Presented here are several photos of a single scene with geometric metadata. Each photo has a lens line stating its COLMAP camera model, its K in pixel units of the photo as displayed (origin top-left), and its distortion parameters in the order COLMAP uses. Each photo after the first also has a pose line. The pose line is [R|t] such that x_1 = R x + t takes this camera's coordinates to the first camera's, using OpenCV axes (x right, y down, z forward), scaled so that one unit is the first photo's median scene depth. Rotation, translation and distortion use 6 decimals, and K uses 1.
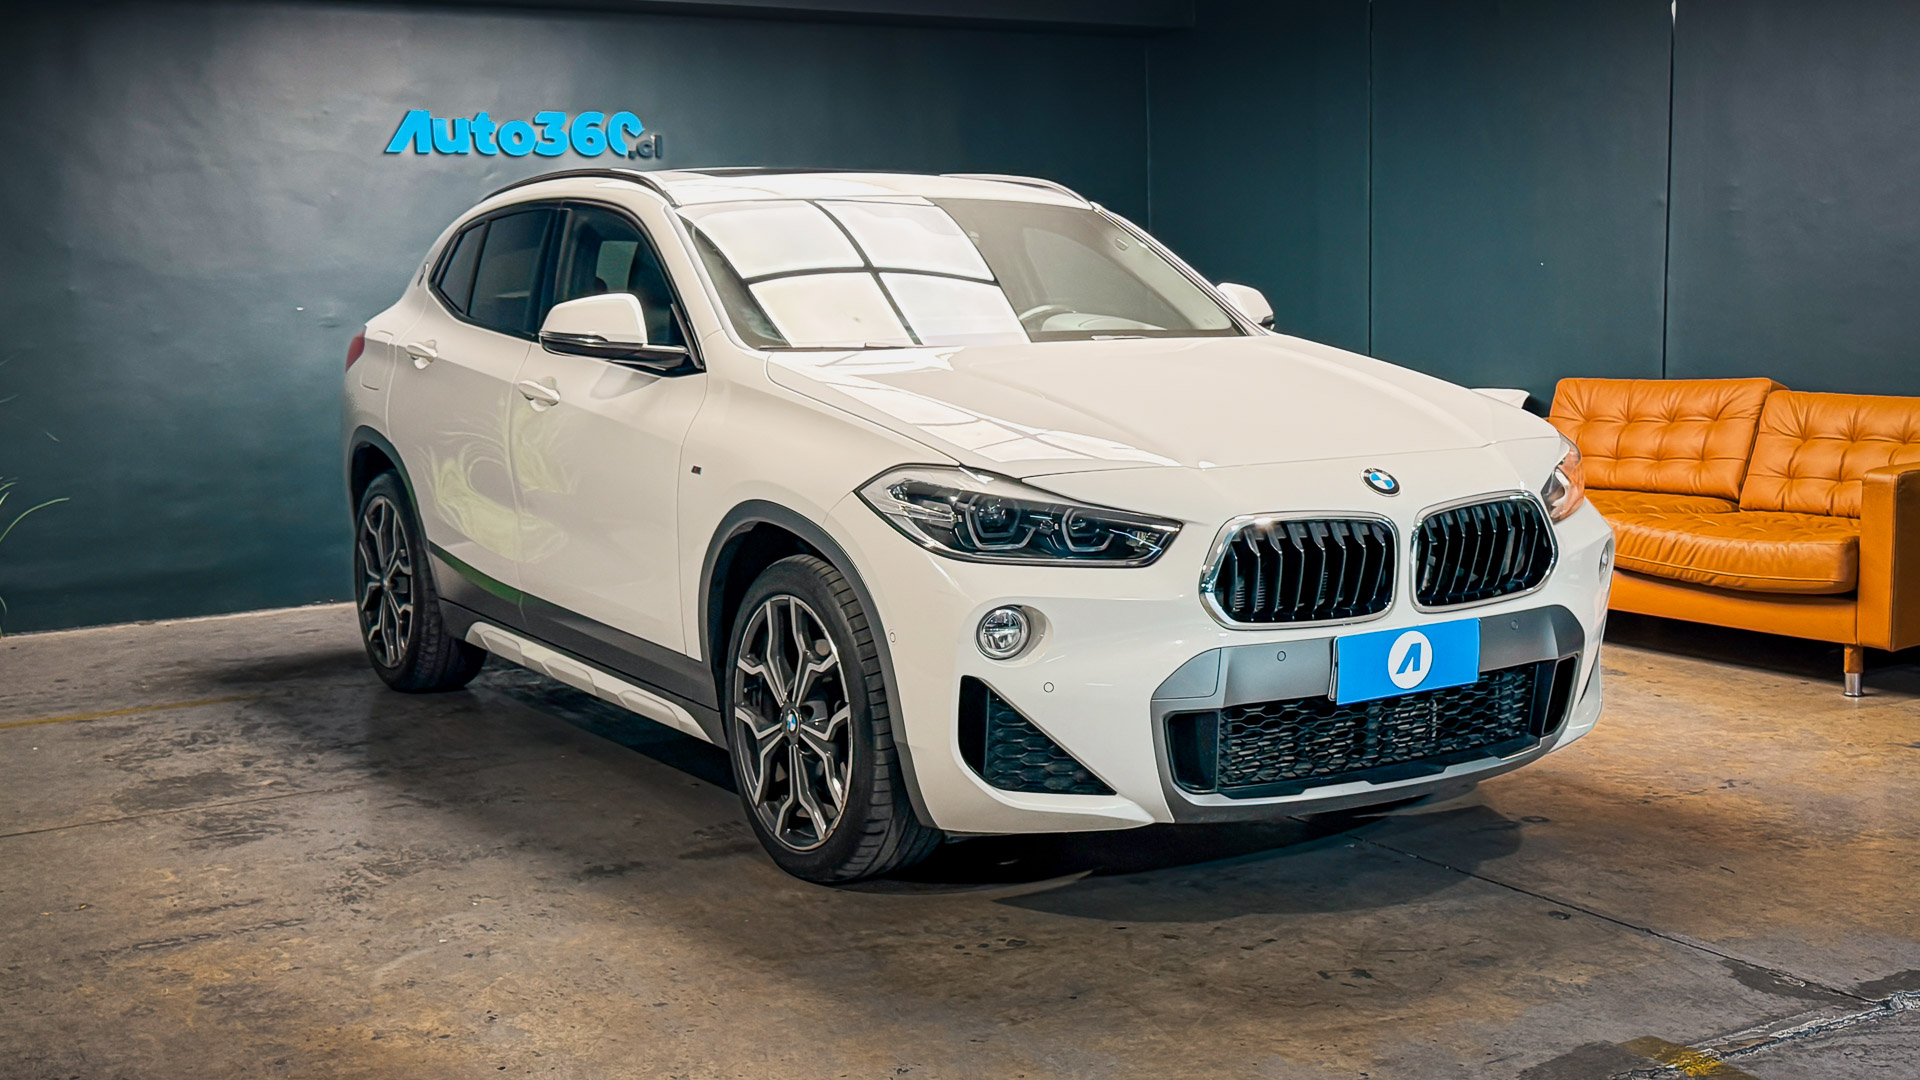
lens RADIAL K [[2178.8, 0, 1021.5], [0, 2178.8, 572.6], [0, 0, 1]] dist [0.071171, 0.000000]
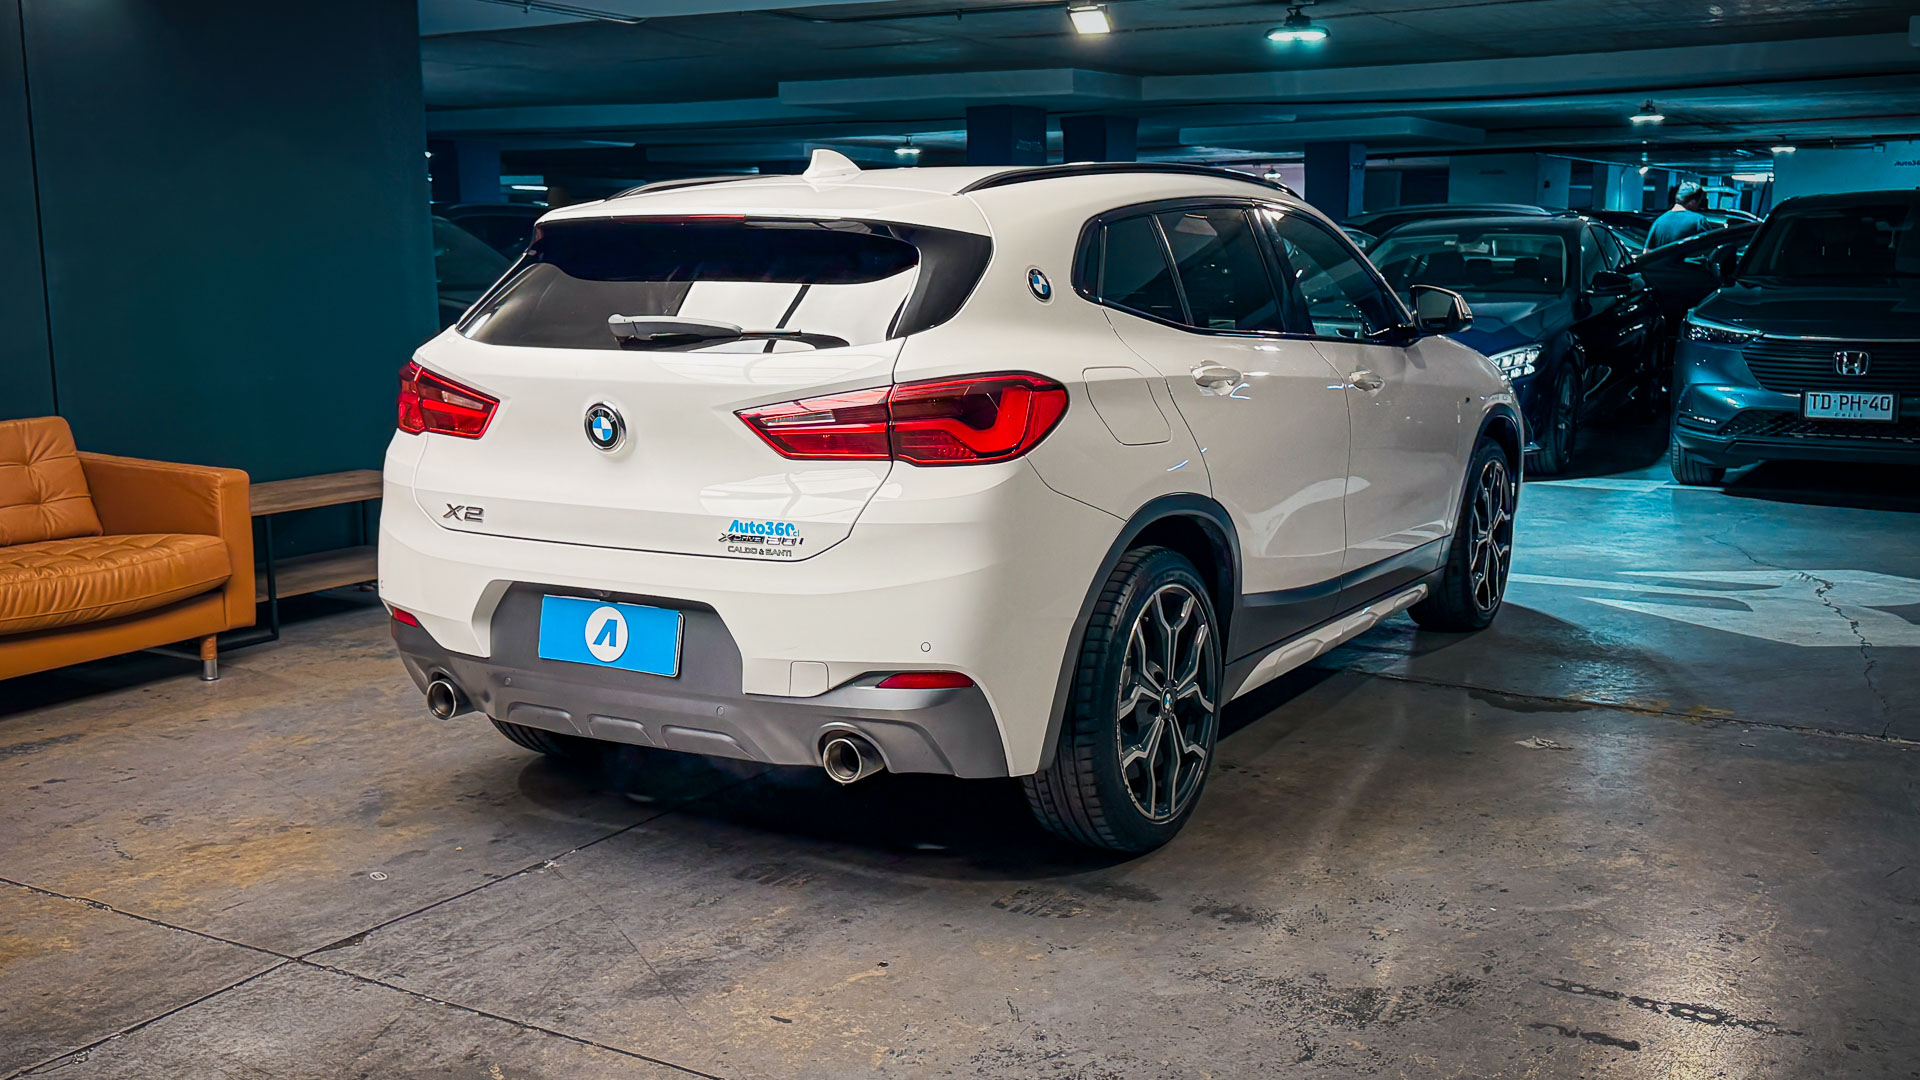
lens RADIAL K [[1860.4, 0, 970.4], [0, 1860.4, 546.7], [0, 0, 1]] dist [0.118759, 0.000000]
pose [[-0.450723, -0.124893, 0.883884, -0.950430], [0.137278, 0.968688, 0.206879, -0.232887], [-0.882045, 0.214583, -0.419465, 1.586907]]
